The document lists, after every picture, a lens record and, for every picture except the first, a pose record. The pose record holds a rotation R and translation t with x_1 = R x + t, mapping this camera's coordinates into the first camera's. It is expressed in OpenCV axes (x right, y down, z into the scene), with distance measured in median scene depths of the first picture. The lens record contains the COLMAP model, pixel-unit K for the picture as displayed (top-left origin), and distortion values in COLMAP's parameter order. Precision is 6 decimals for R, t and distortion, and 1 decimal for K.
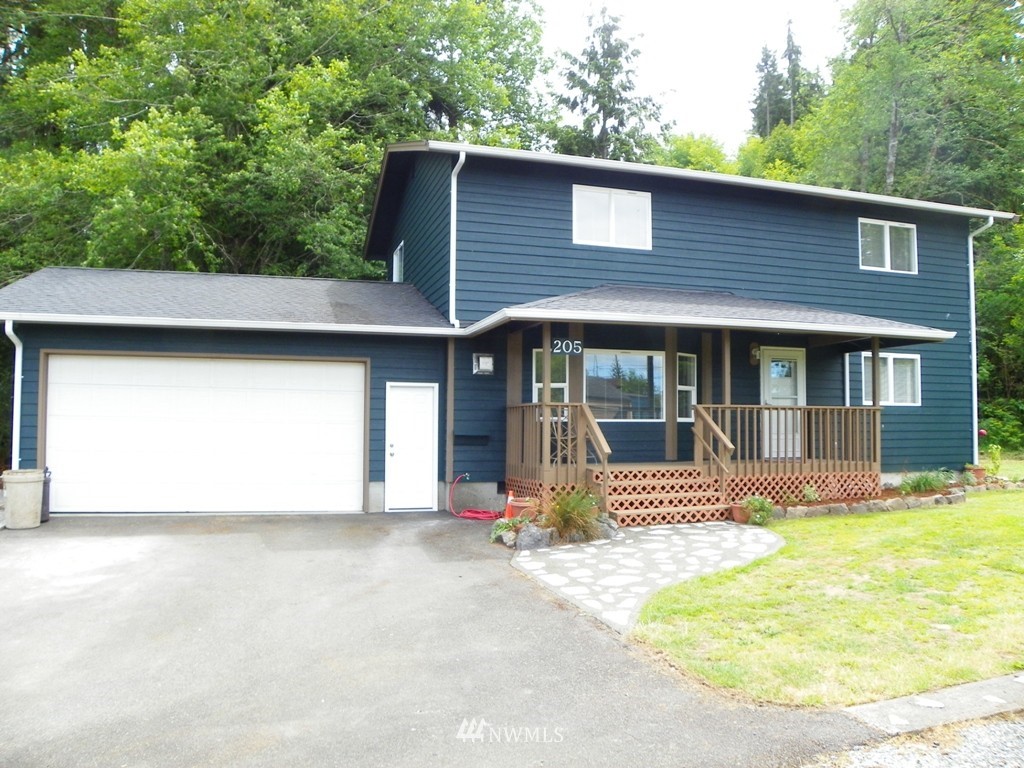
lens RADIAL K [[779.8, 0, 512.0], [0, 779.8, 384.0], [0, 0, 1]] dist [-0.120441, 0.010006]
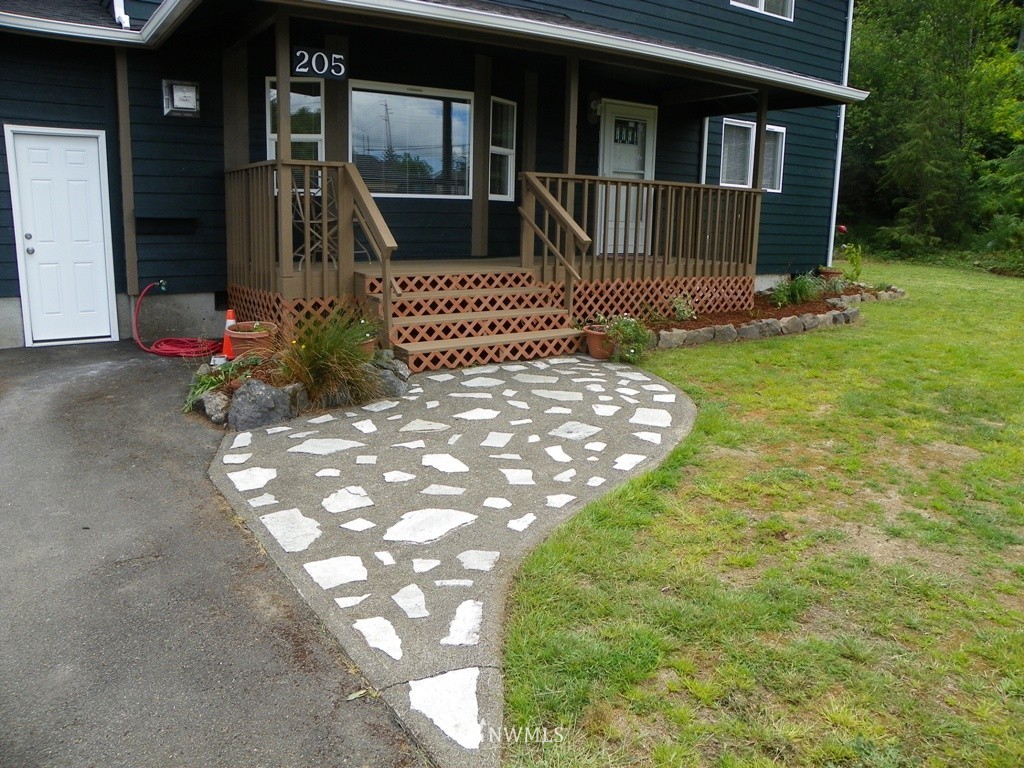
lens RADIAL K [[779.8, 0, 512.0], [0, 779.8, 384.0], [0, 0, 1]] dist [-0.120441, 0.010006]
pose [[0.957478, -0.044744, 0.285016, 0.036812], [-0.033239, 0.964214, 0.263034, 0.029334], [-0.286586, -0.261323, 0.921726, 0.379236]]
